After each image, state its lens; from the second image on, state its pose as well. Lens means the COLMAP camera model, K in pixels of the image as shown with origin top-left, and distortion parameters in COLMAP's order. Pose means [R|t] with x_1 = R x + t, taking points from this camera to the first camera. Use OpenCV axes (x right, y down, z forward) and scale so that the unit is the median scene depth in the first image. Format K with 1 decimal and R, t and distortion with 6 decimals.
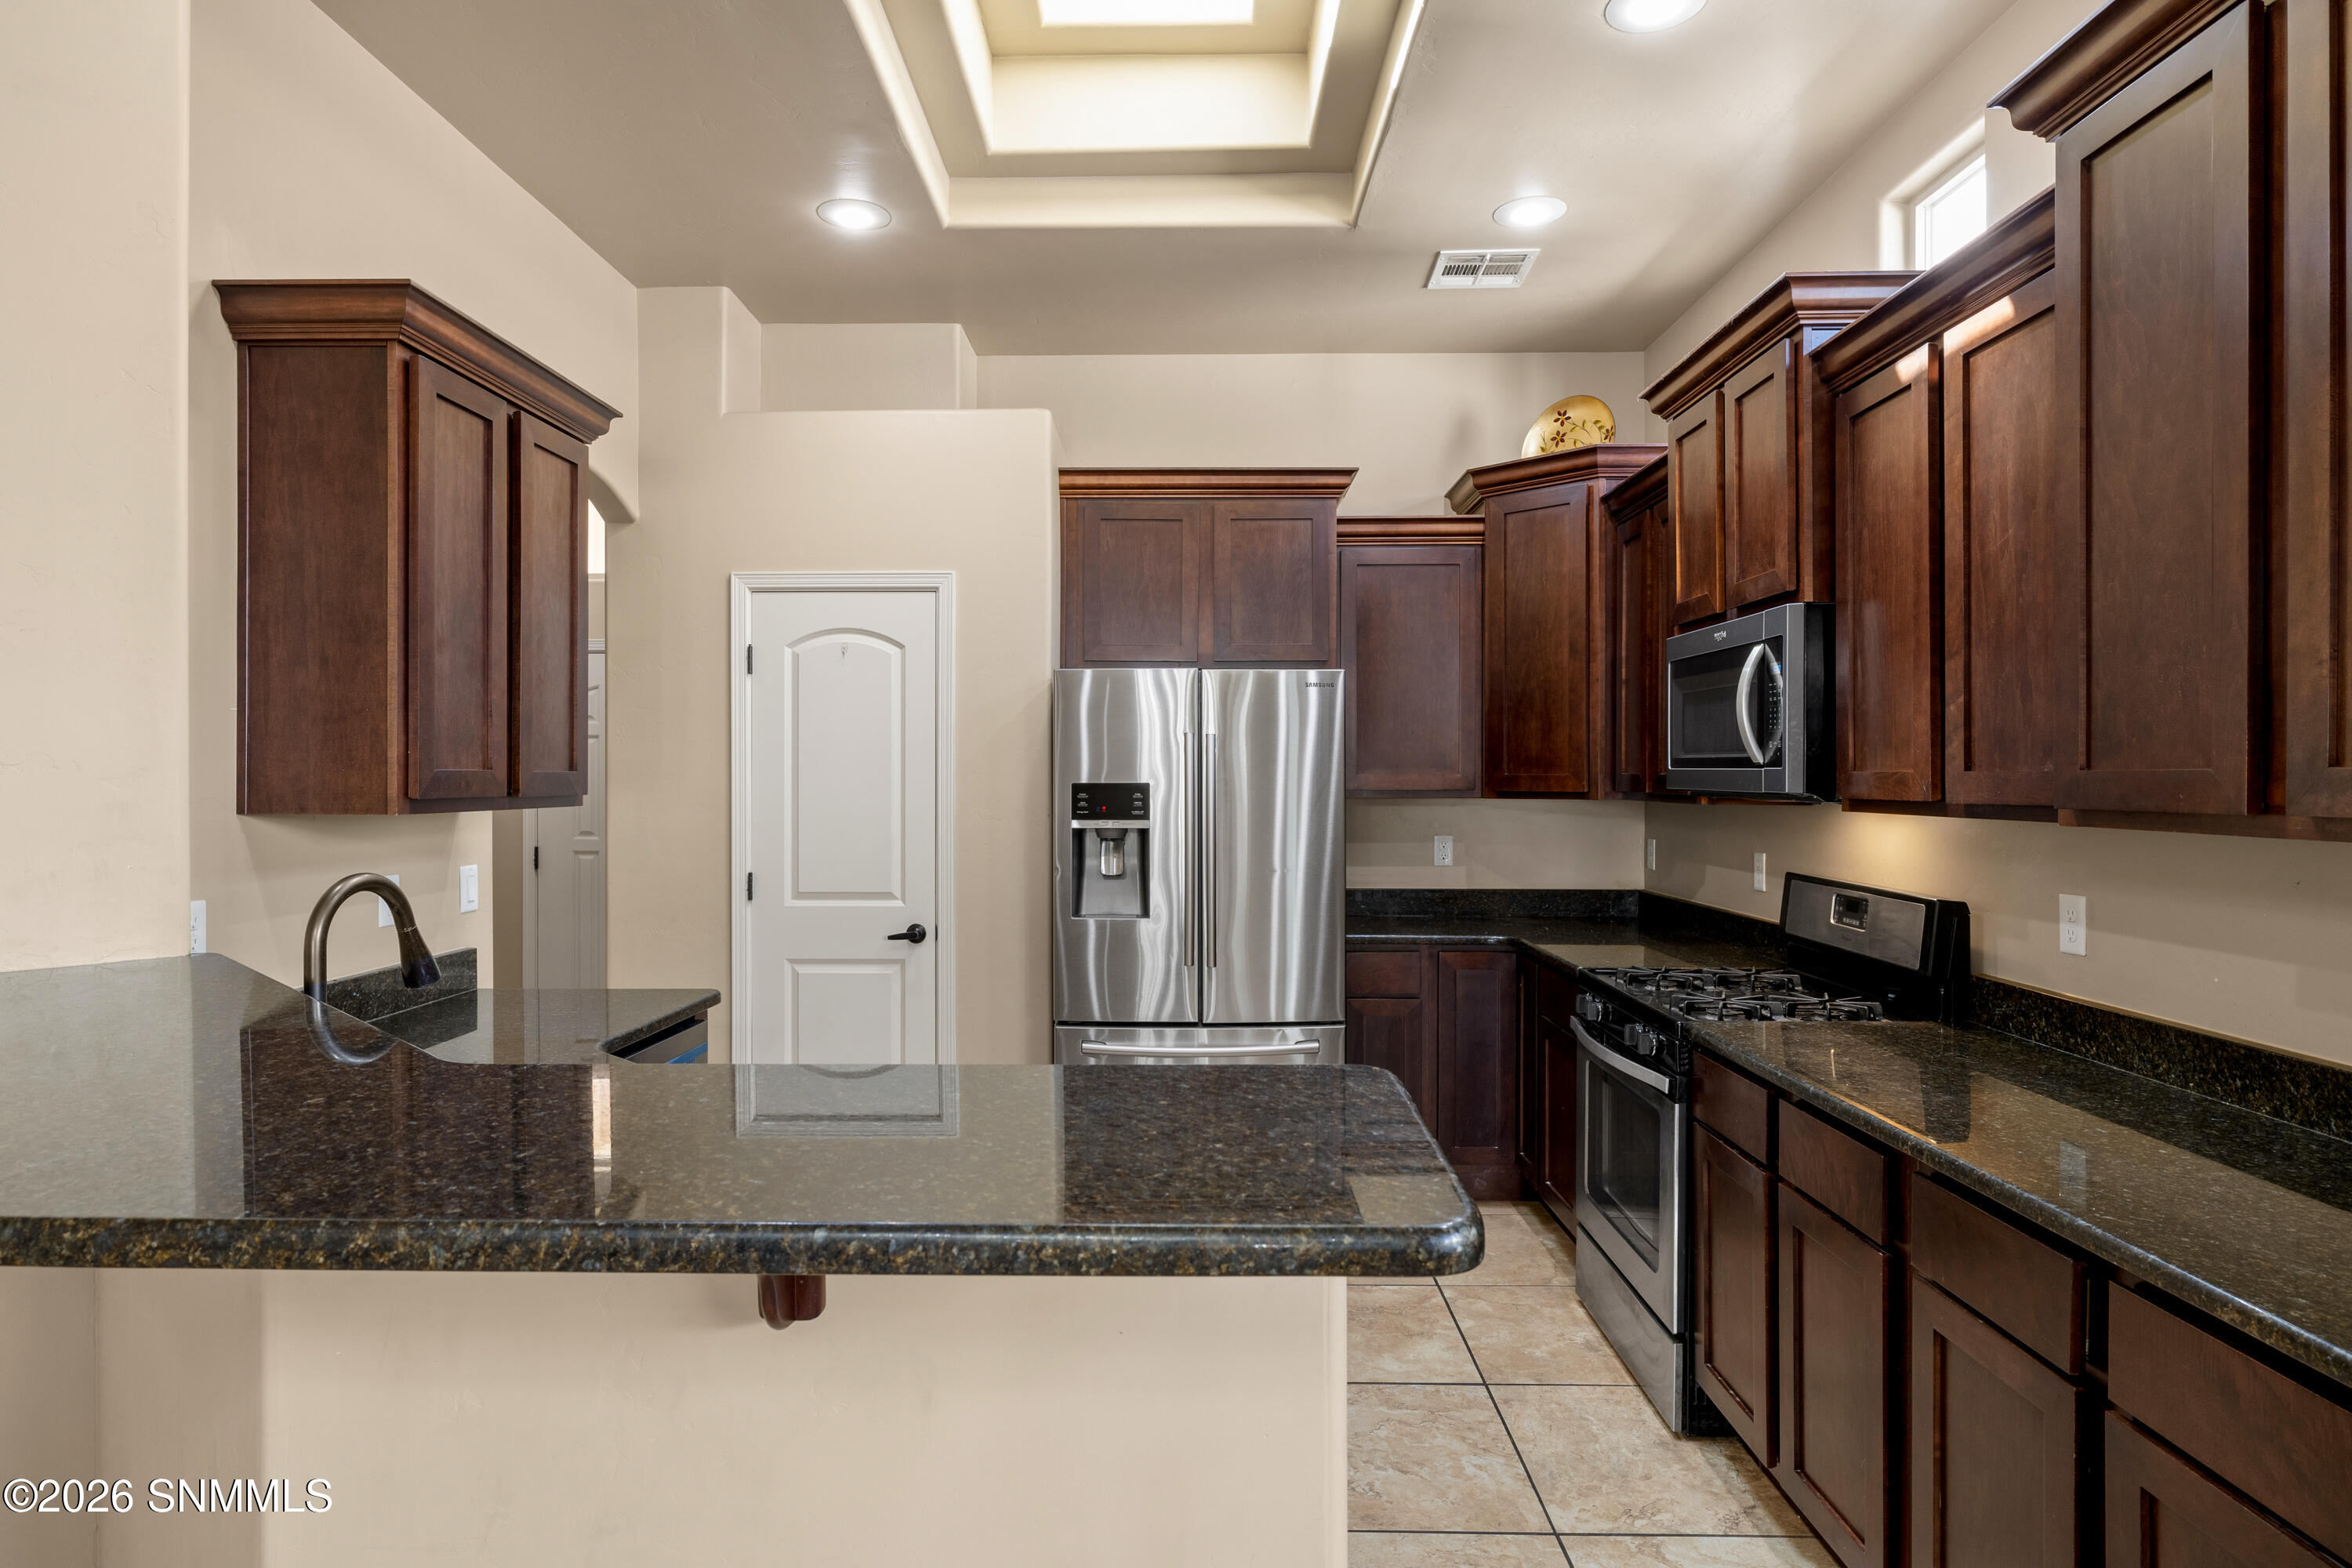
lens RADIAL K [[1311.1, 0, 1178.3], [0, 1311.1, 775.1], [0, 0, 1]] dist [0.001891, -0.000089]
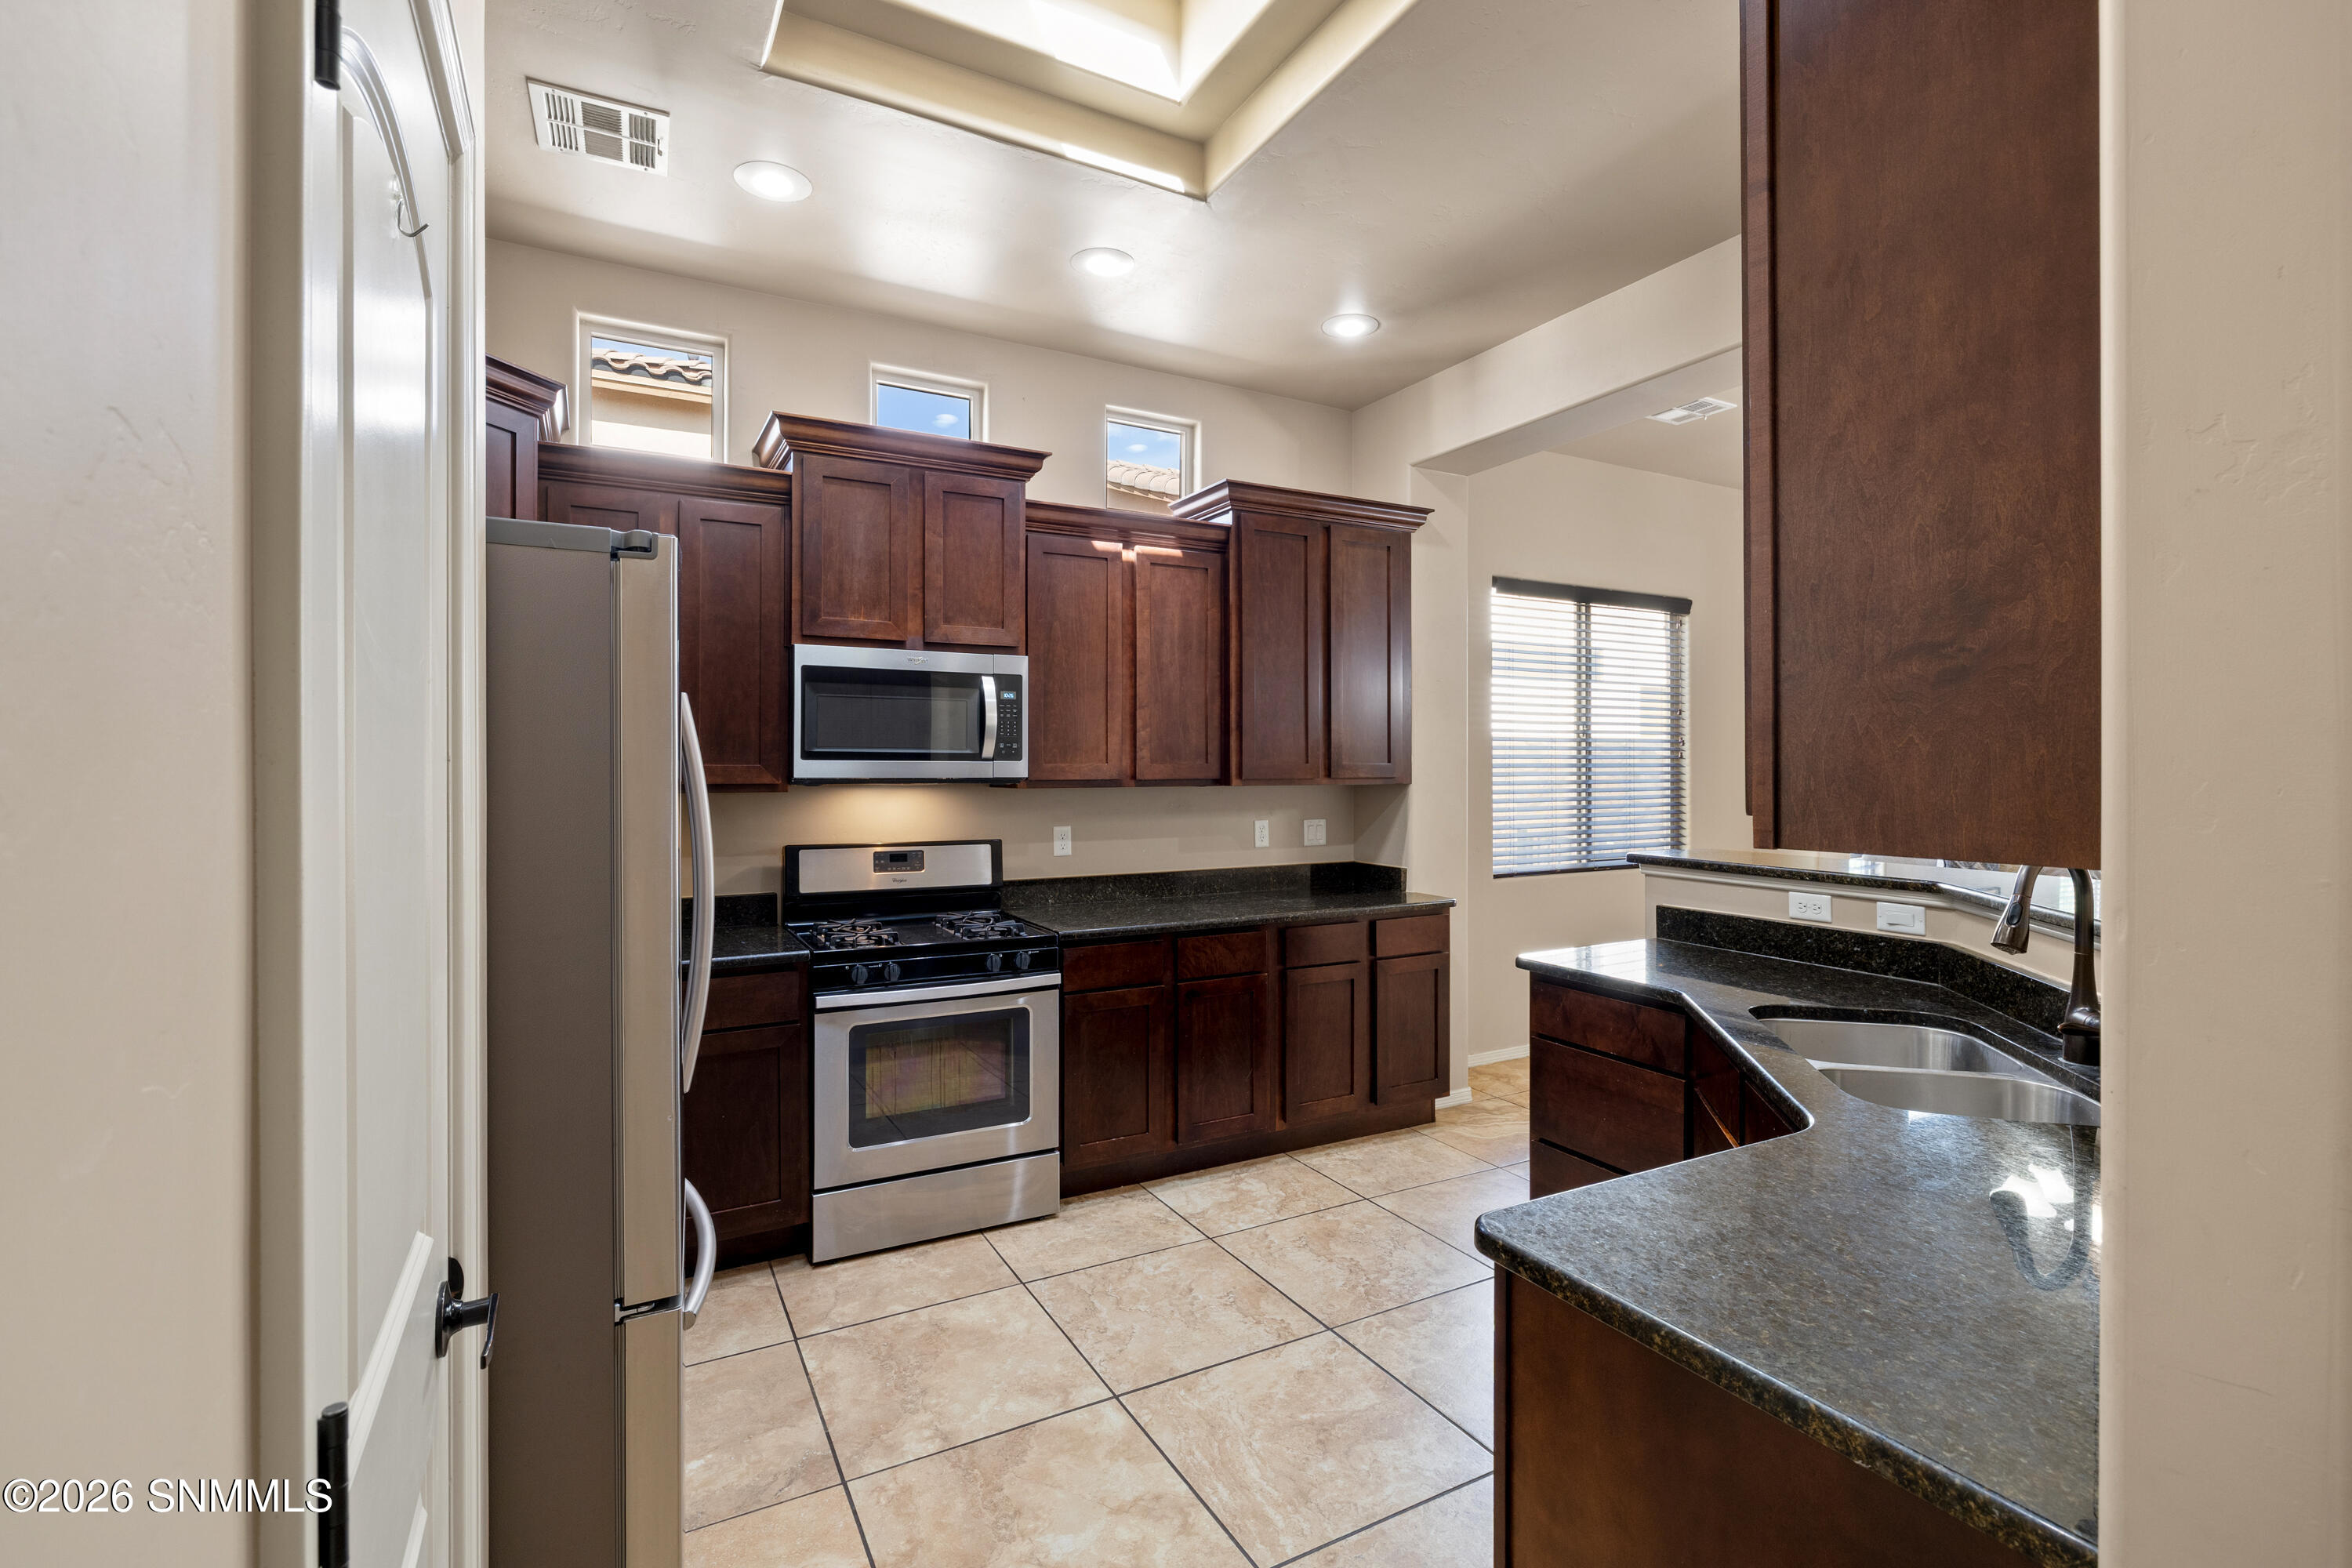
lens RADIAL K [[1047.9, 0, 1176.0], [0, 1047.9, 784.0], [0, 0, 1]] dist [-0.045968, -0.000009]
pose [[-0.495018, -0.014902, 0.868755, -0.609369], [0.000814, 0.999845, 0.017615, 0.000361], [-0.868882, 0.009427, -0.494929, 1.288748]]
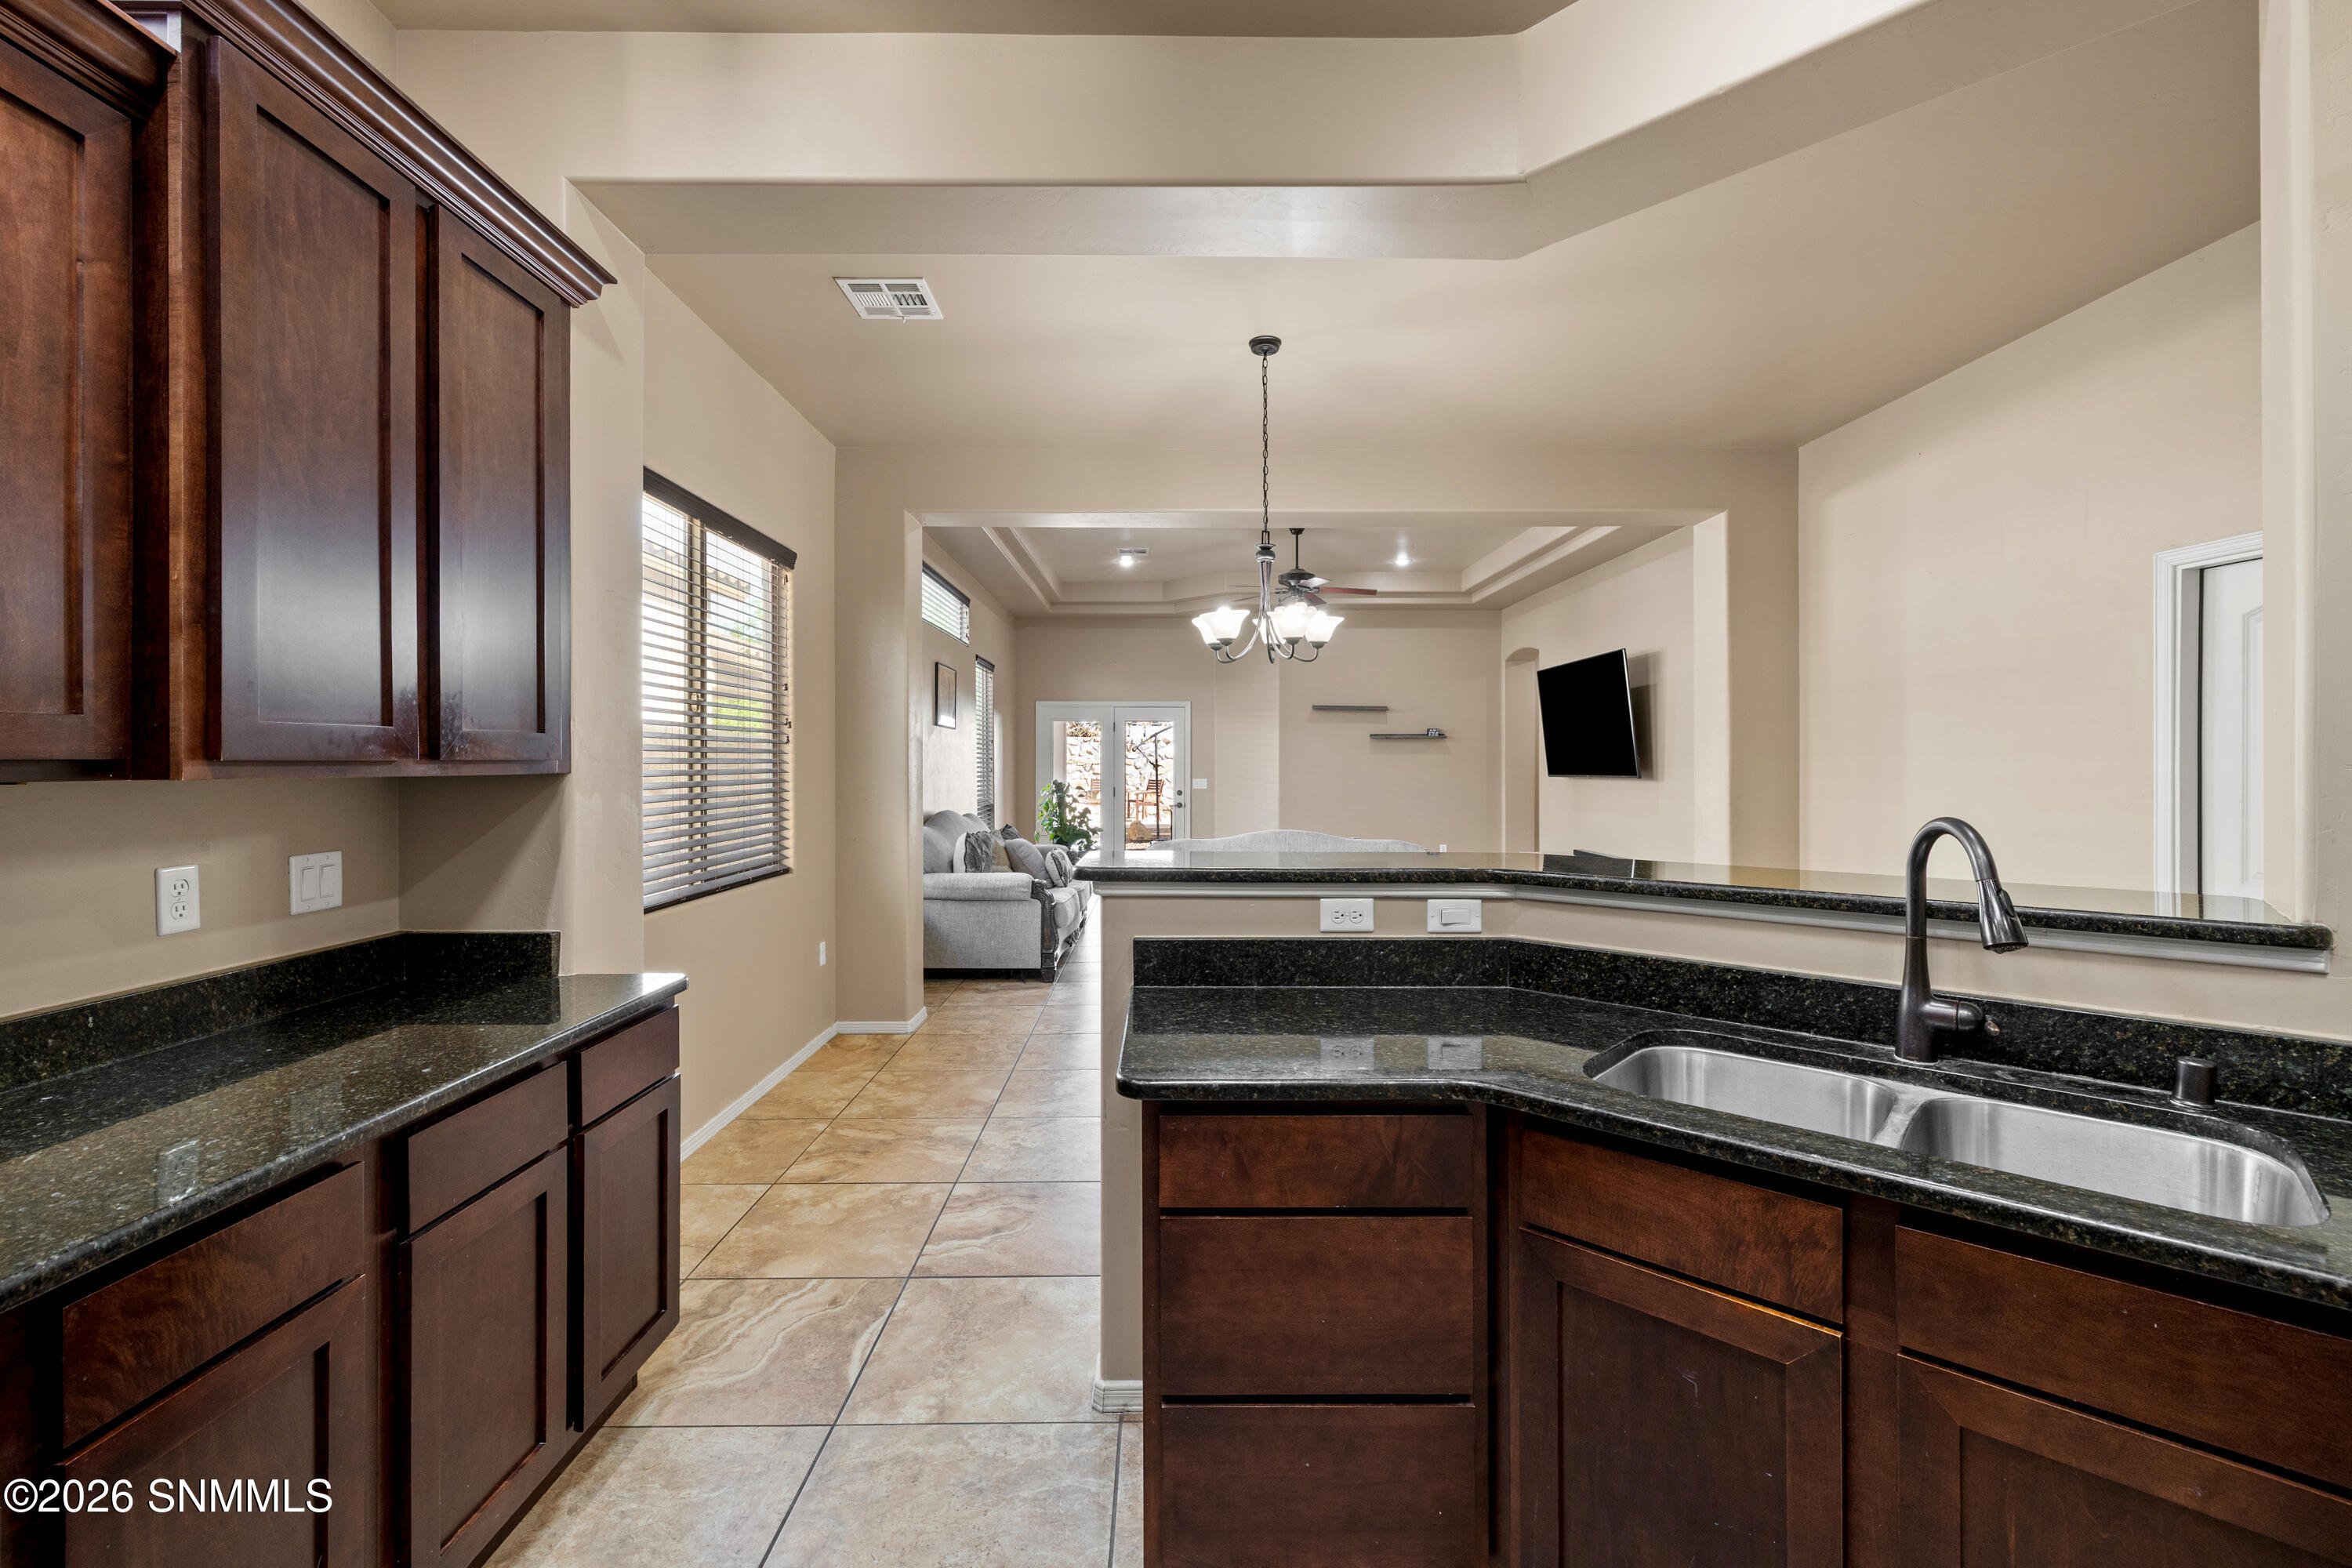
lens RADIAL K [[984.1, 0, 1179.3], [0, 984.1, 765.3], [0, 0, 1]] dist [-0.002086, -0.000264]
pose [[-0.999529, 0.000720, -0.030691, 0.017495], [0.000687, 0.999999, 0.001108, 0.018619], [0.030692, 0.001086, -0.999528, 1.049005]]
